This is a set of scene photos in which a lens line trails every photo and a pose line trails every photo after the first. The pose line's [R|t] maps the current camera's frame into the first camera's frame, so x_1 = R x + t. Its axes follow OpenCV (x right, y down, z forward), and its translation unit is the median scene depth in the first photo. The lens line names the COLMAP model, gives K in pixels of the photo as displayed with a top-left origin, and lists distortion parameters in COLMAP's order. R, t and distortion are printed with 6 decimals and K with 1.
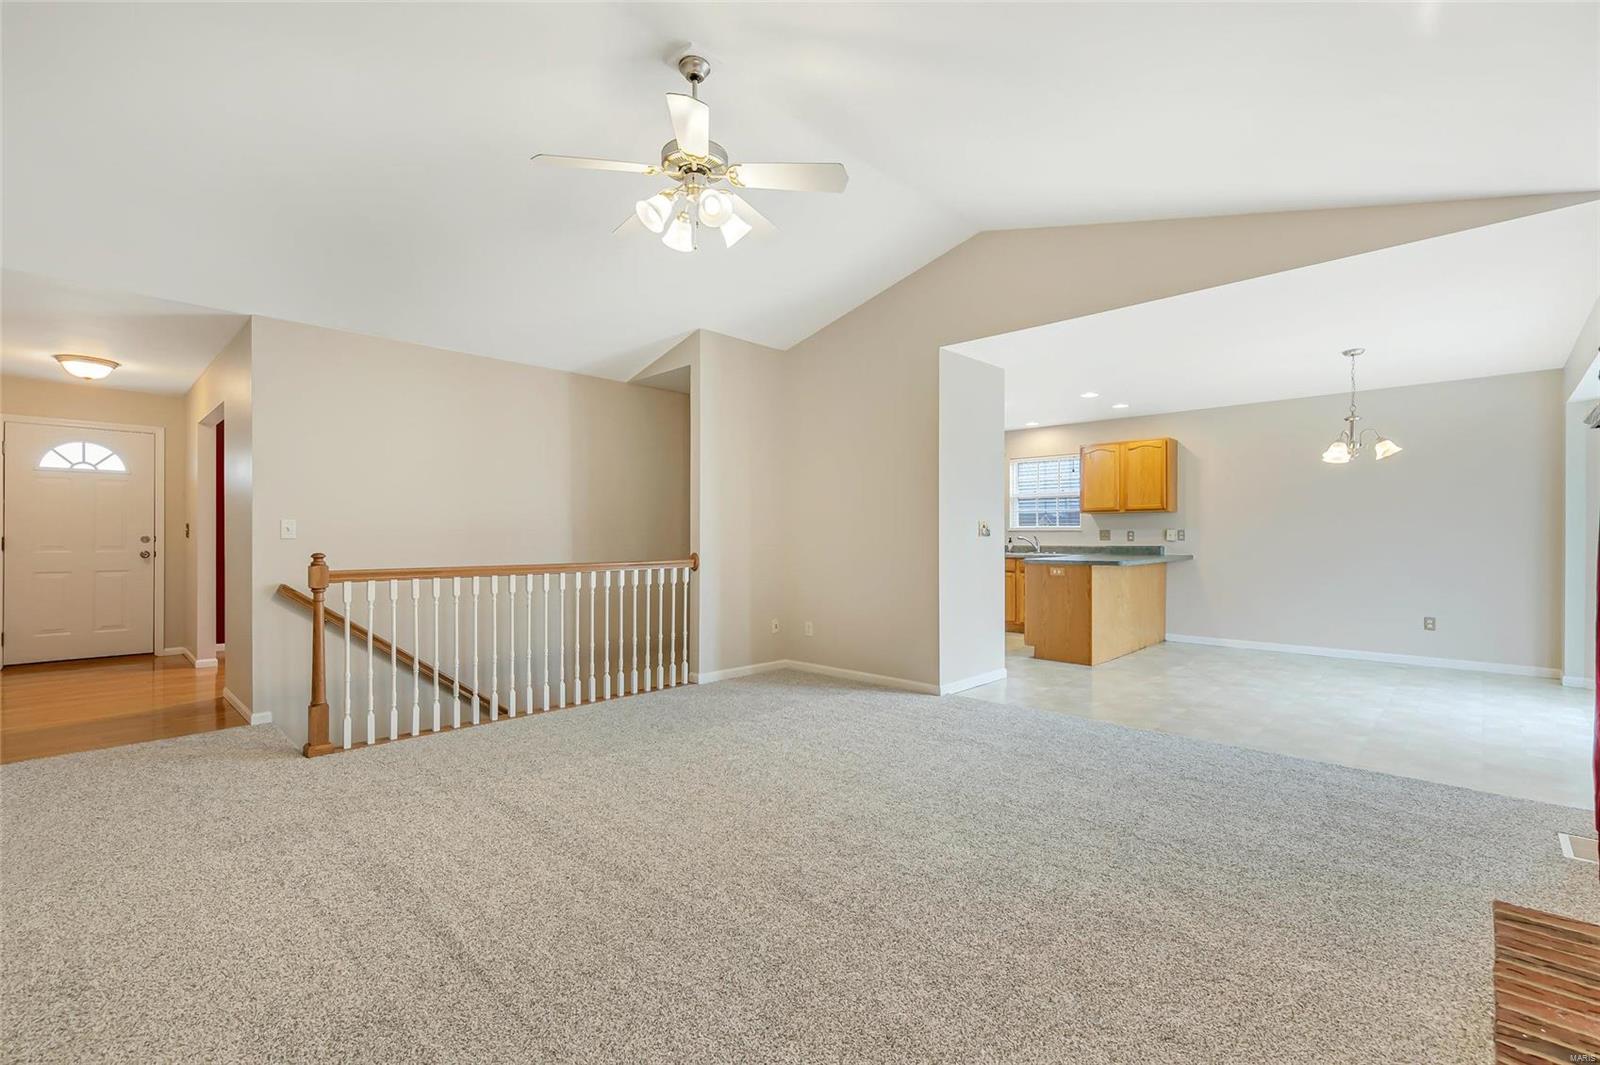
lens RADIAL K [[691.4, 0, 794.6], [0, 691.4, 536.4], [0, 0, 1]] dist [0.003954, -0.000329]
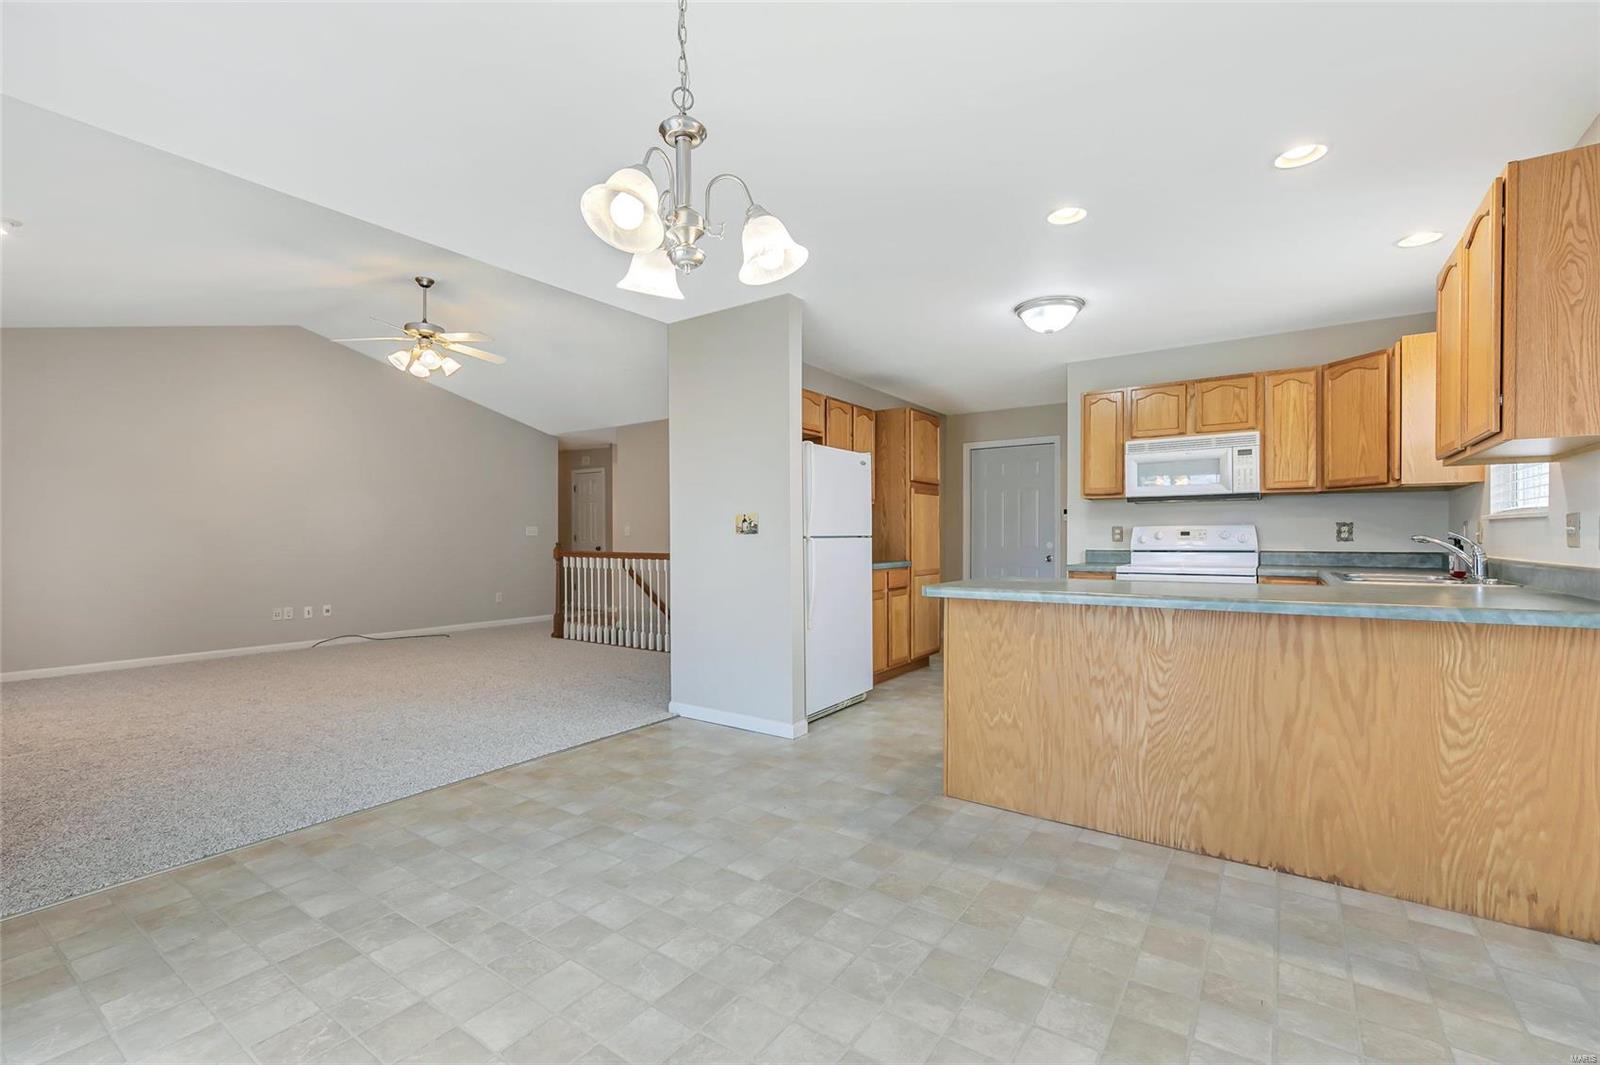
lens RADIAL K [[691.4, 0, 792.8], [0, 691.4, 530.6], [0, 0, 1]] dist [0.003954, -0.000329]
pose [[0.150835, -0.007010, -0.988534, 0.738330], [-0.001739, 0.999971, -0.007357, 0.001069], [0.988557, 0.002829, 0.150819, 0.668741]]
